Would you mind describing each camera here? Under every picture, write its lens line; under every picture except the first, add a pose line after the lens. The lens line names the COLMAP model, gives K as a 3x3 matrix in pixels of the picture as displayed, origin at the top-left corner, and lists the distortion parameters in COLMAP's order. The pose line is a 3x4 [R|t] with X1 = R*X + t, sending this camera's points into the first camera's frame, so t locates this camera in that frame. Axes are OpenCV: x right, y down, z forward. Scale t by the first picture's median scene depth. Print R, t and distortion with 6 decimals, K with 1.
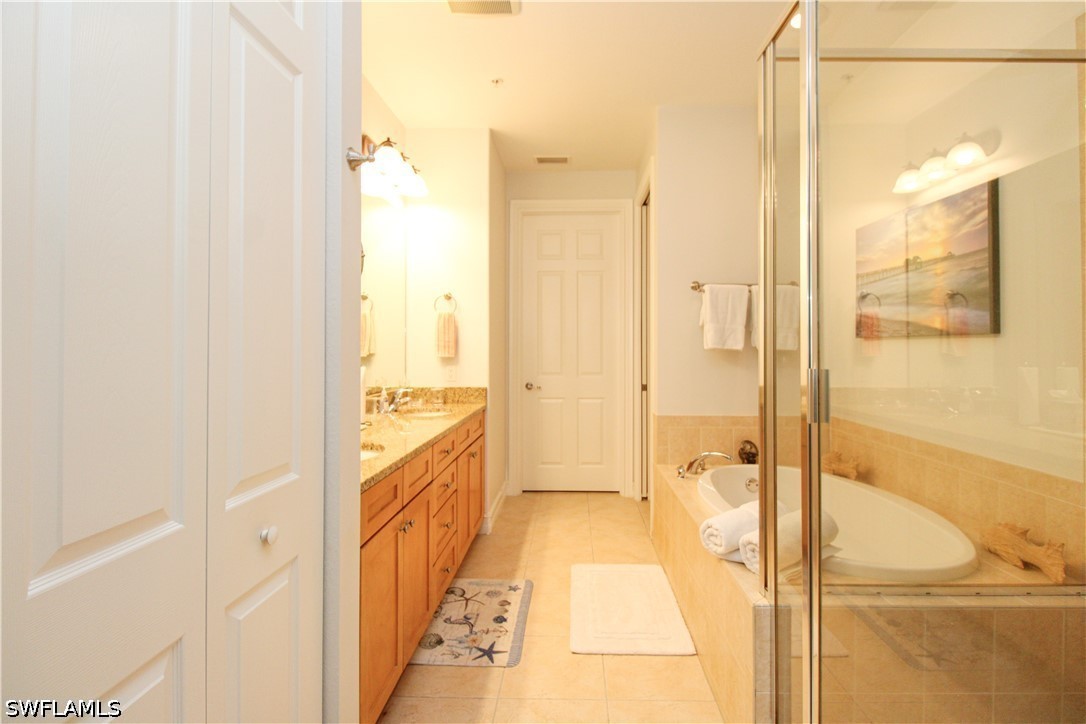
lens RADIAL K [[495.5, 0, 574.8], [0, 495.5, 342.9], [0, 0, 1]] dist [0.001225, 0.000096]
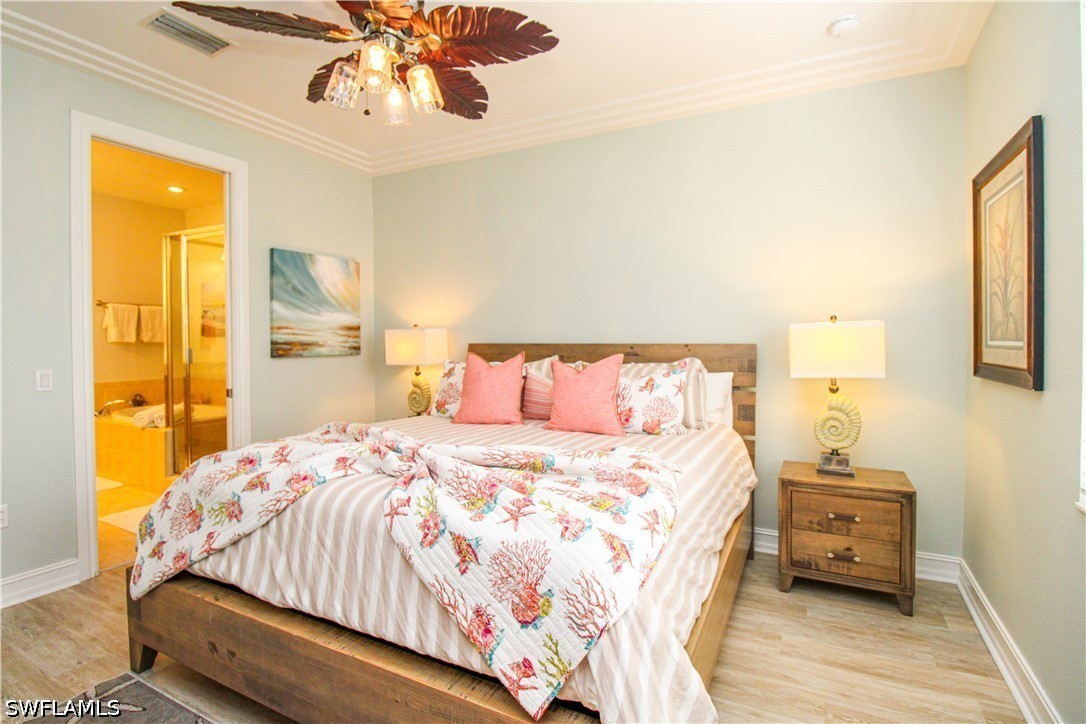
lens RADIAL K [[515.8, 0, 549.6], [0, 515.8, 352.7], [0, 0, 1]] dist [-0.000146, -0.013778]
pose [[0.443394, -0.024824, 0.895983, -0.602035], [-0.005319, 0.999526, 0.030325, -0.010890], [-0.896311, -0.018211, 0.443052, -1.059618]]
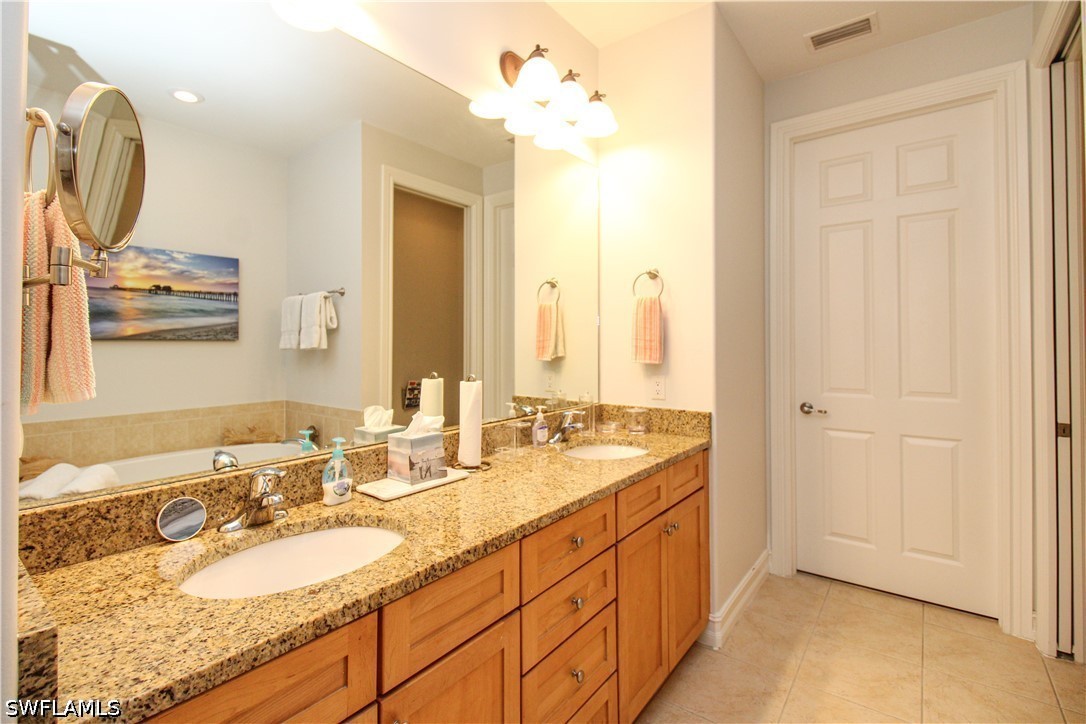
lens RADIAL K [[500.9, 0, 542.5], [0, 500.9, 338.8], [0, 0, 1]] dist [0.018388, -0.011448]
pose [[0.798023, -0.008076, -0.602573, 0.039209], [0.007895, 0.999964, -0.002945, -0.004291], [0.602575, -0.002407, 0.798058, 0.386380]]
